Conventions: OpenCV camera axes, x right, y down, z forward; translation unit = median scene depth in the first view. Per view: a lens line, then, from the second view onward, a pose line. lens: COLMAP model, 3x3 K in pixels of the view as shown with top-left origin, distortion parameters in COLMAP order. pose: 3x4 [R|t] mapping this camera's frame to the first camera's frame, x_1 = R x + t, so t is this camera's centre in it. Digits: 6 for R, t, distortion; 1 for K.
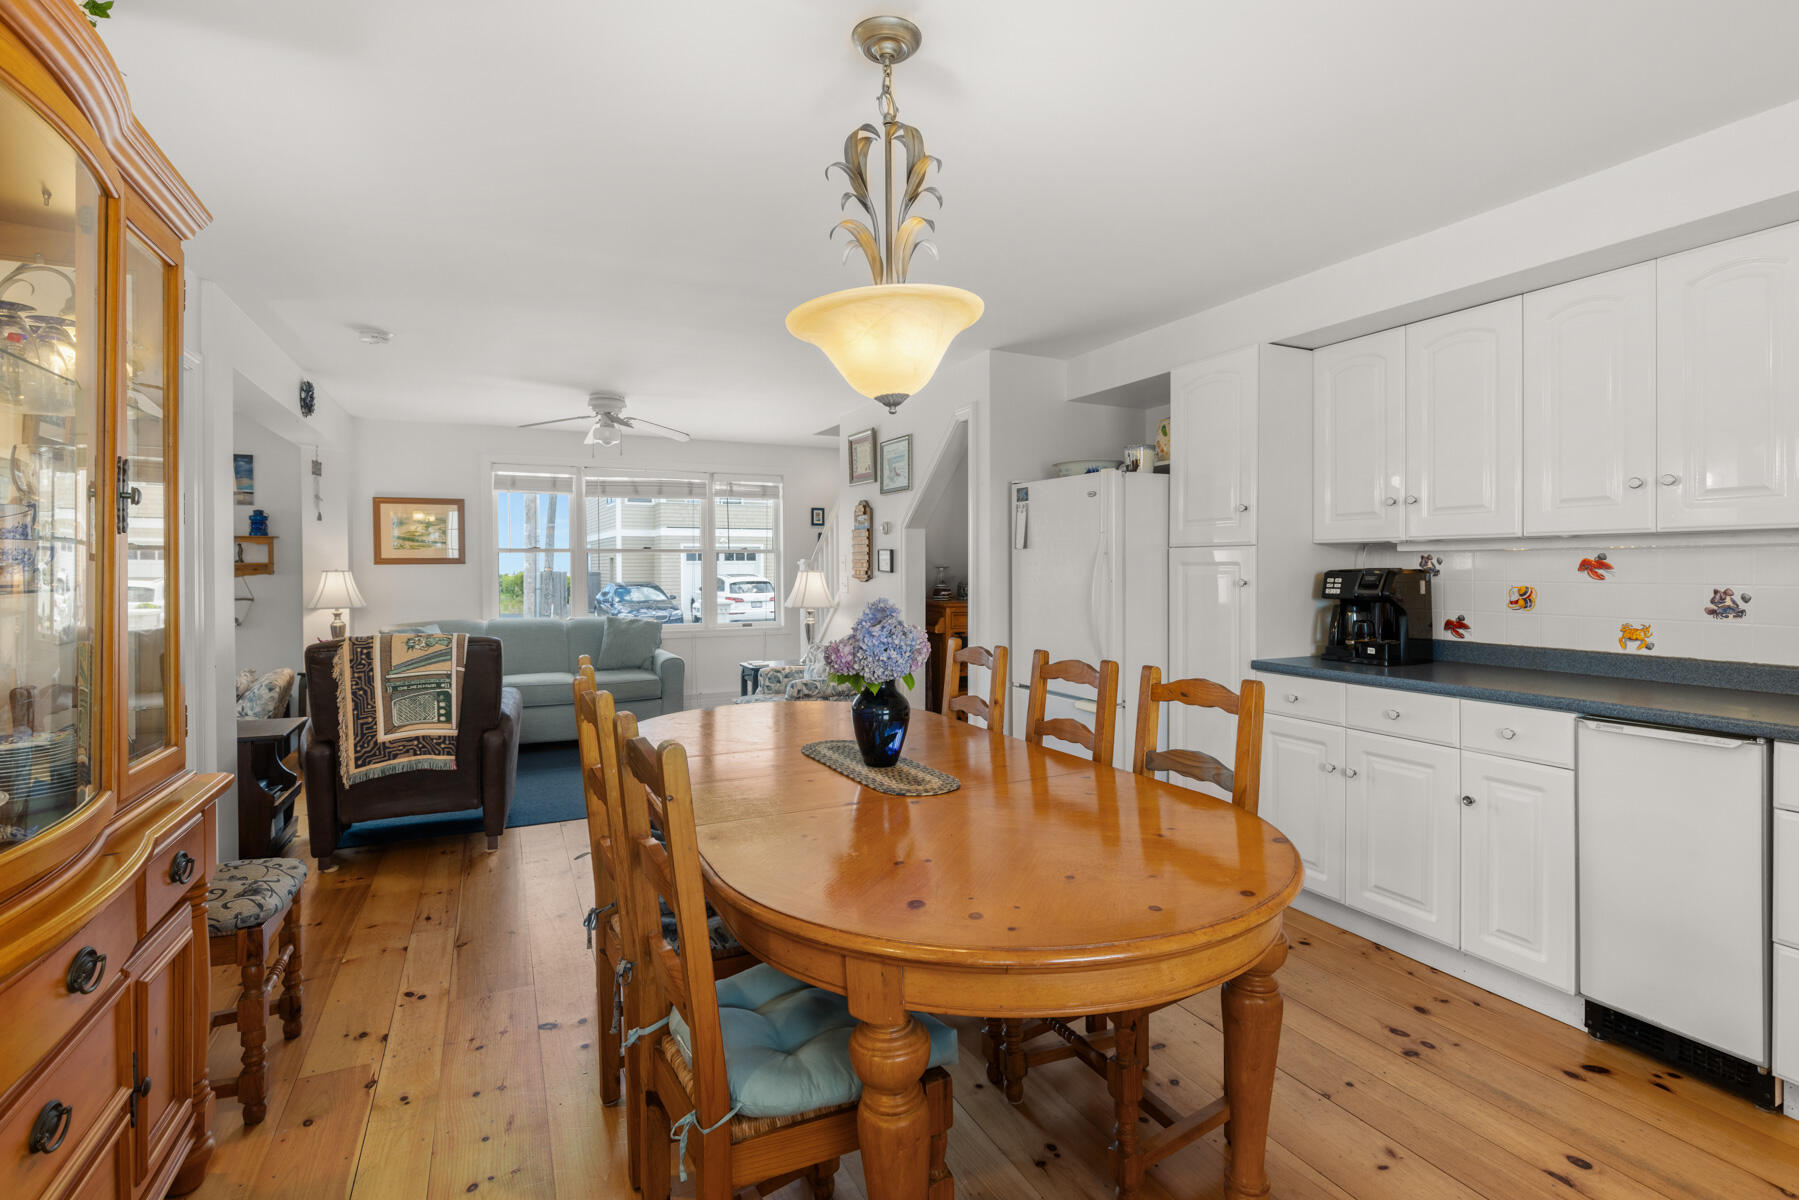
lens RADIAL K [[845.6, 0, 929.0], [0, 845.6, 571.5], [0, 0, 1]] dist [-0.002966, -0.001272]
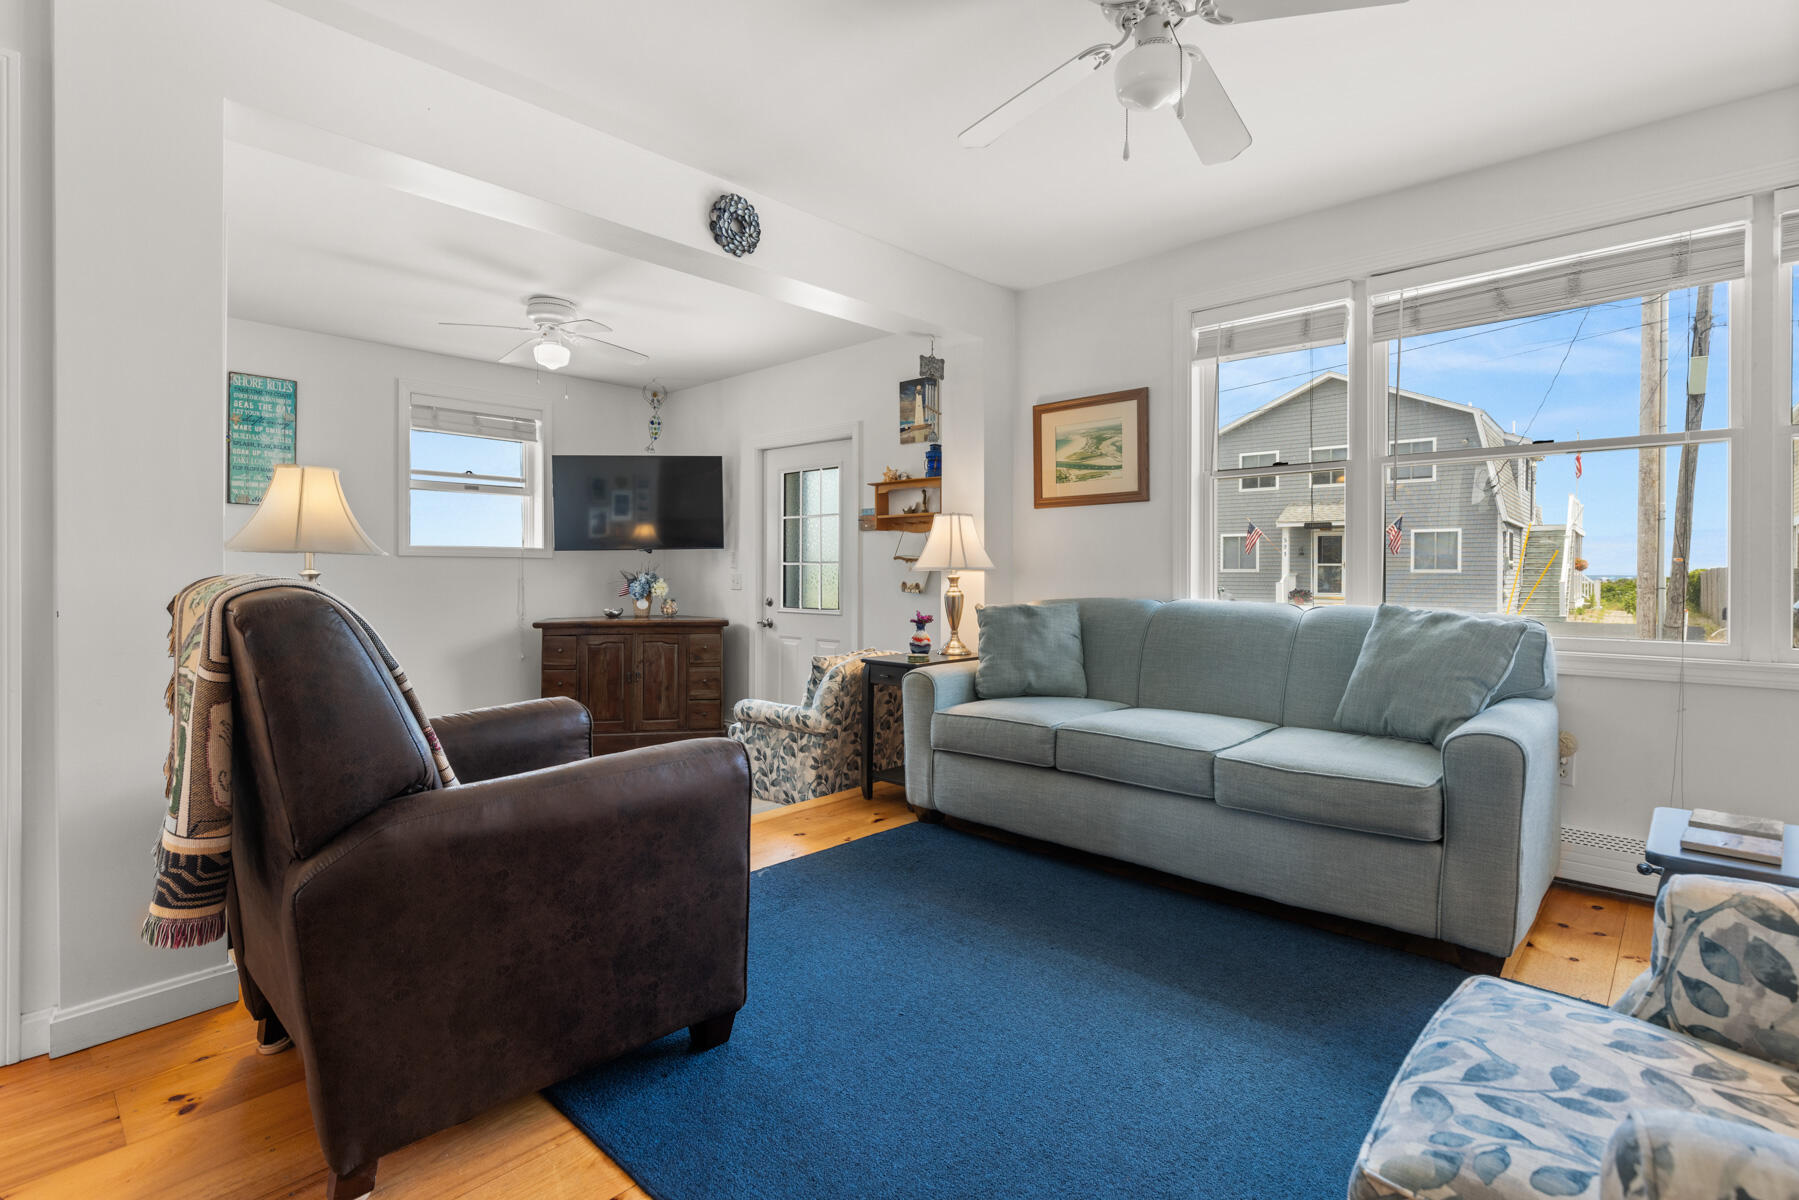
lens RADIAL K [[845.6, 0, 913.4], [0, 845.6, 578.7], [0, 0, 1]] dist [-0.002966, -0.001272]
pose [[0.347662, 0.012607, -0.937535, -0.075578], [-0.008970, 0.999909, 0.010119, 0.043201], [0.937577, 0.004891, 0.347743, 0.721798]]
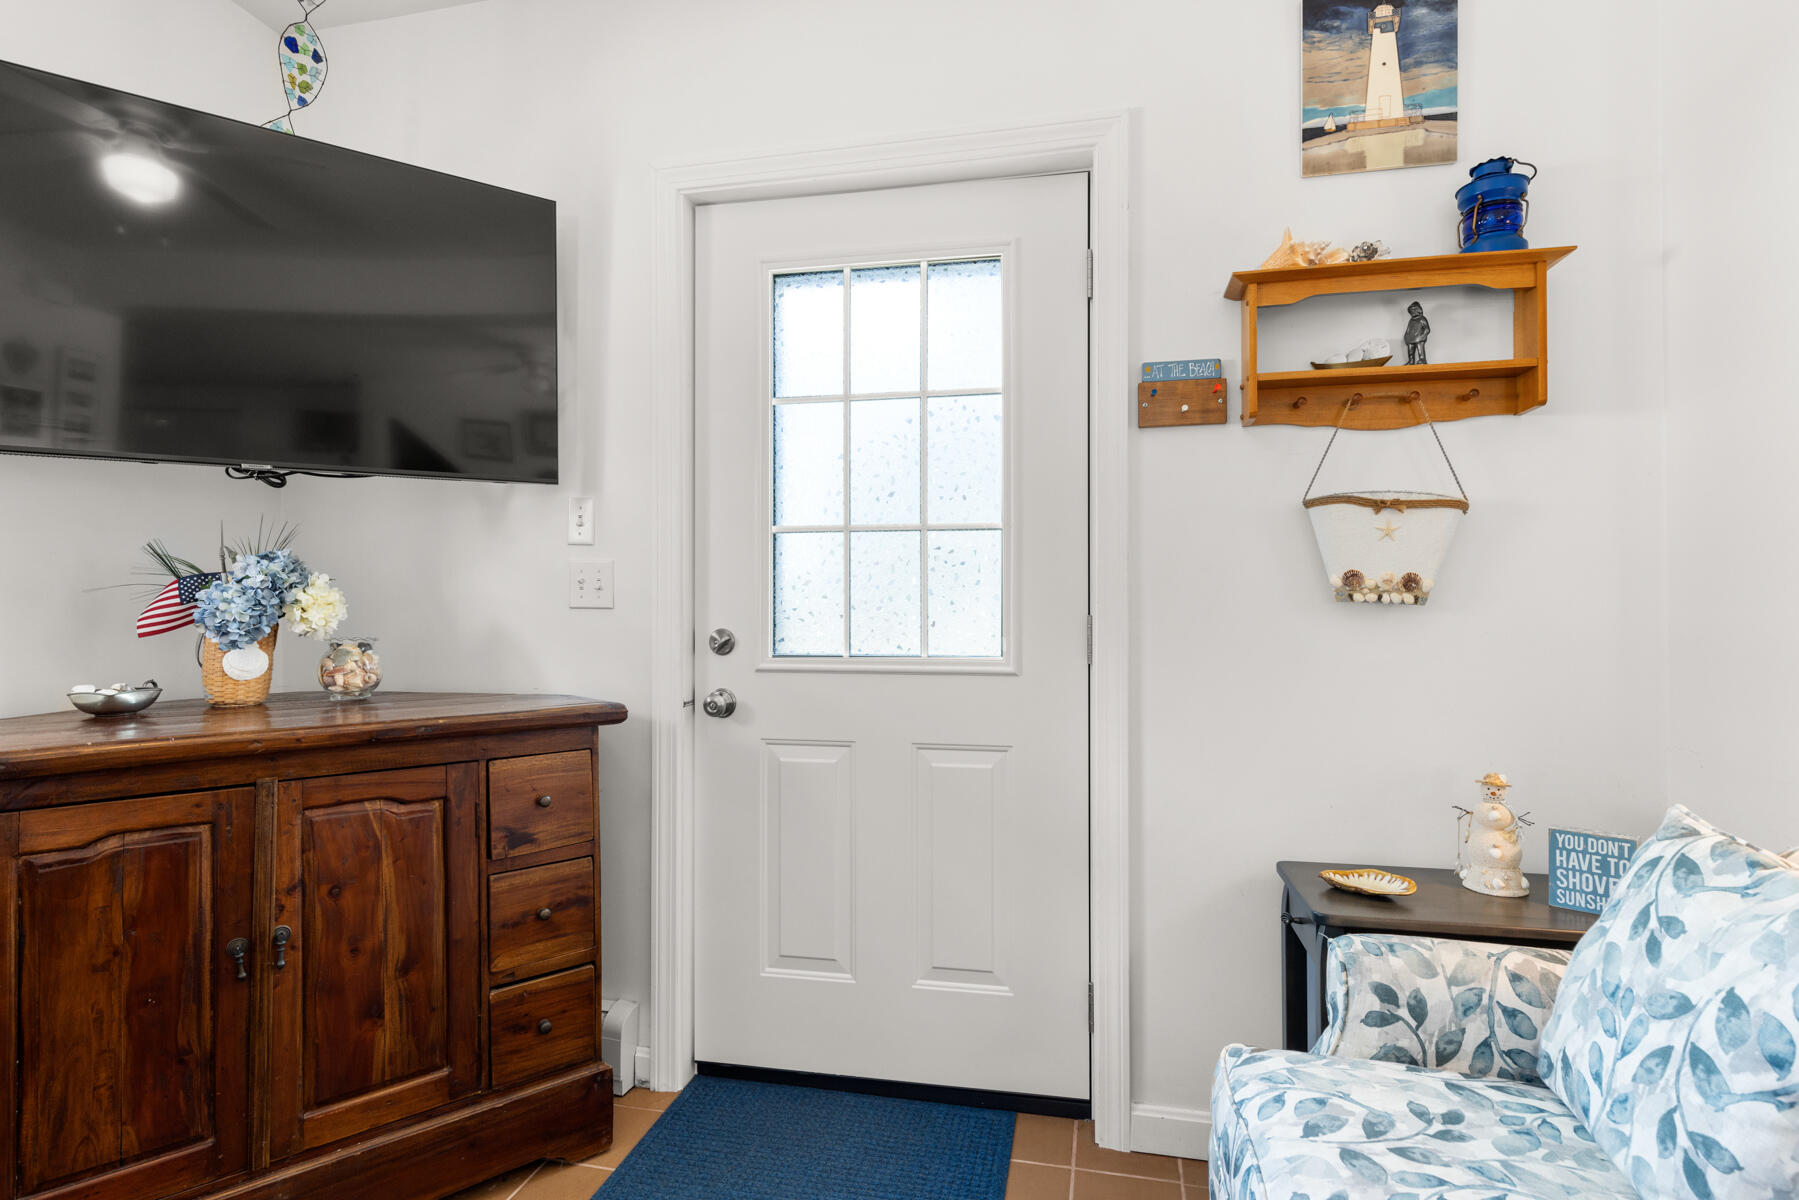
lens RADIAL K [[888.5, 0, 892.8], [0, 888.5, 594.9], [0, 0, 1]] dist [0.000269, -0.001150]
pose [[0.764432, -0.001732, -0.644702, -0.770149], [-0.004637, 0.999956, -0.008185, 0.065092], [0.644688, 0.009246, 0.764390, 0.679302]]
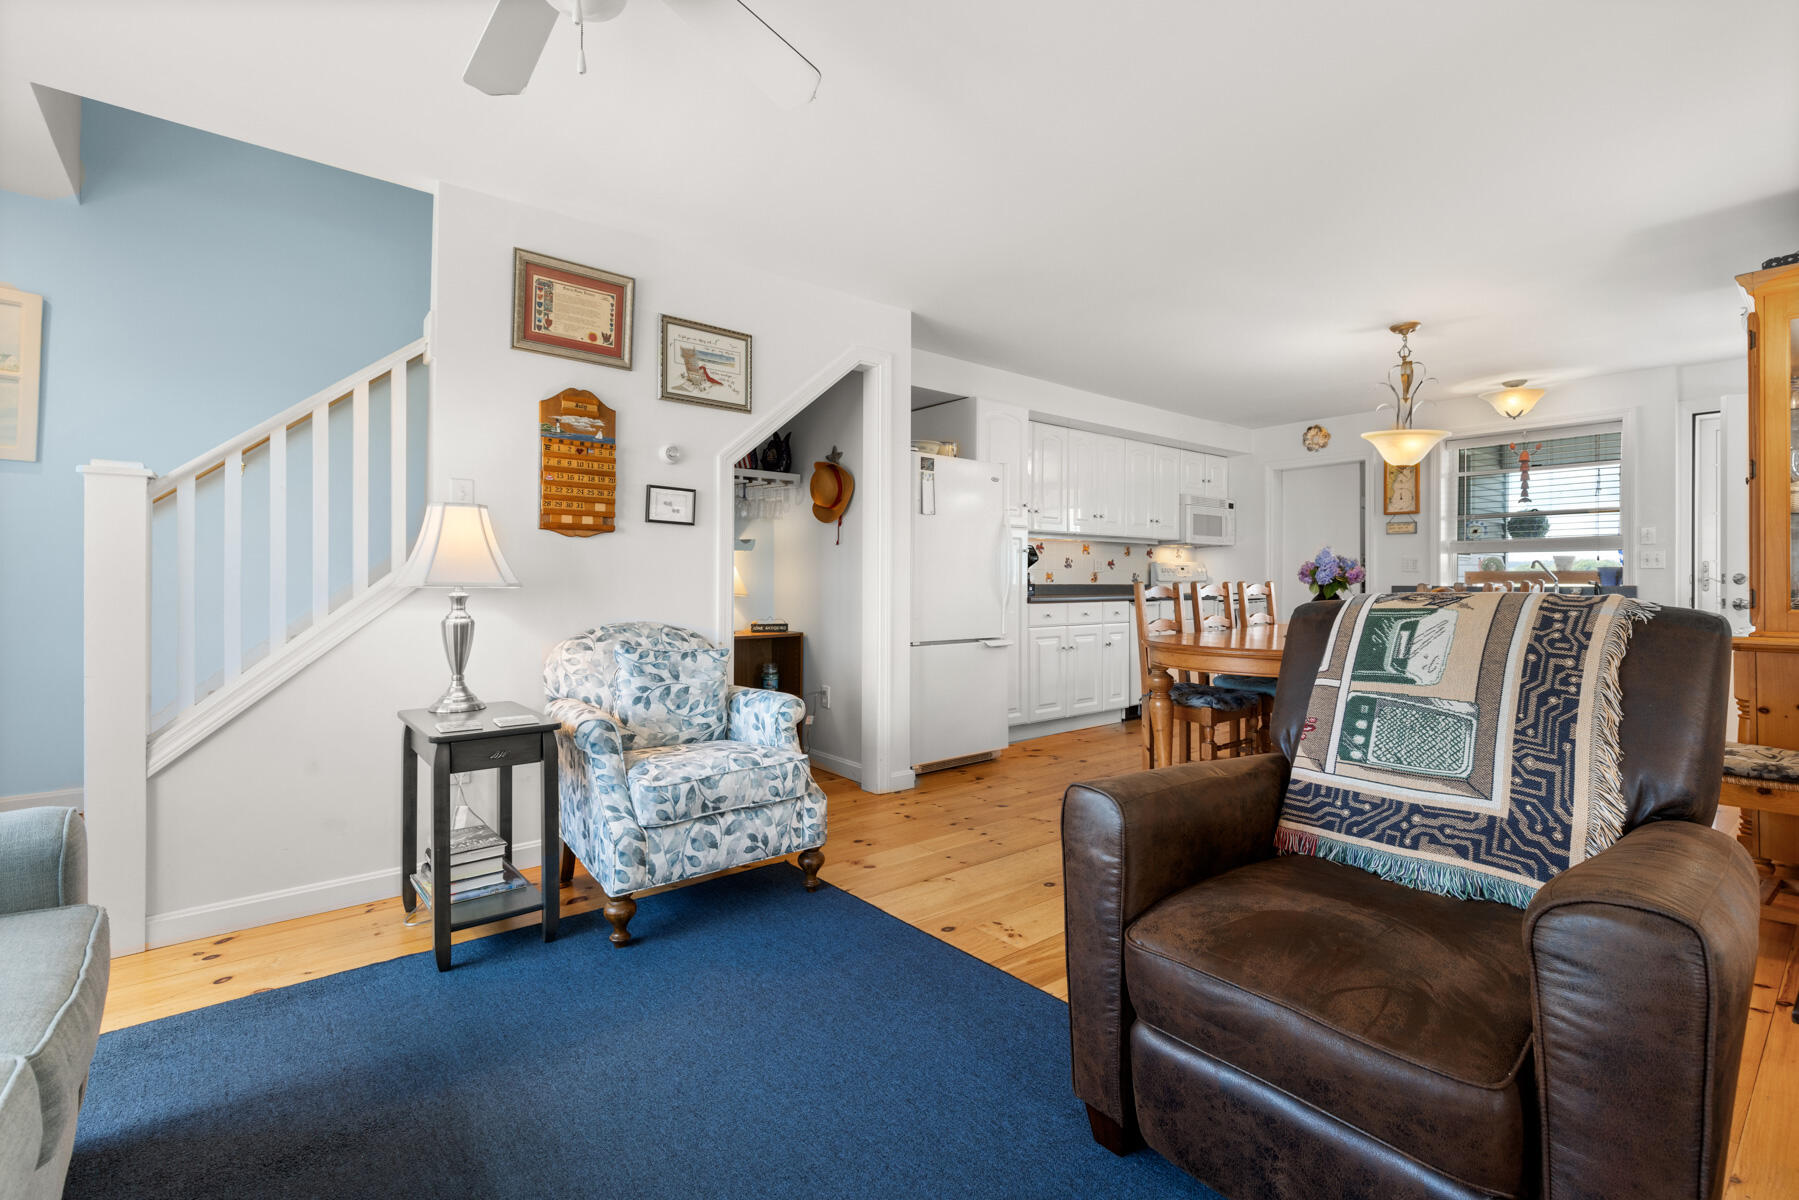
lens RADIAL K [[814.1, 0, 905.8], [0, 814.1, 579.1], [0, 0, 1]] dist [0.005662, -0.000193]
pose [[-0.219560, 0.005387, 0.975584, -0.618073], [0.004989, 0.999978, -0.004399, 0.041438], [-0.975586, 0.003901, -0.219582, 0.871741]]
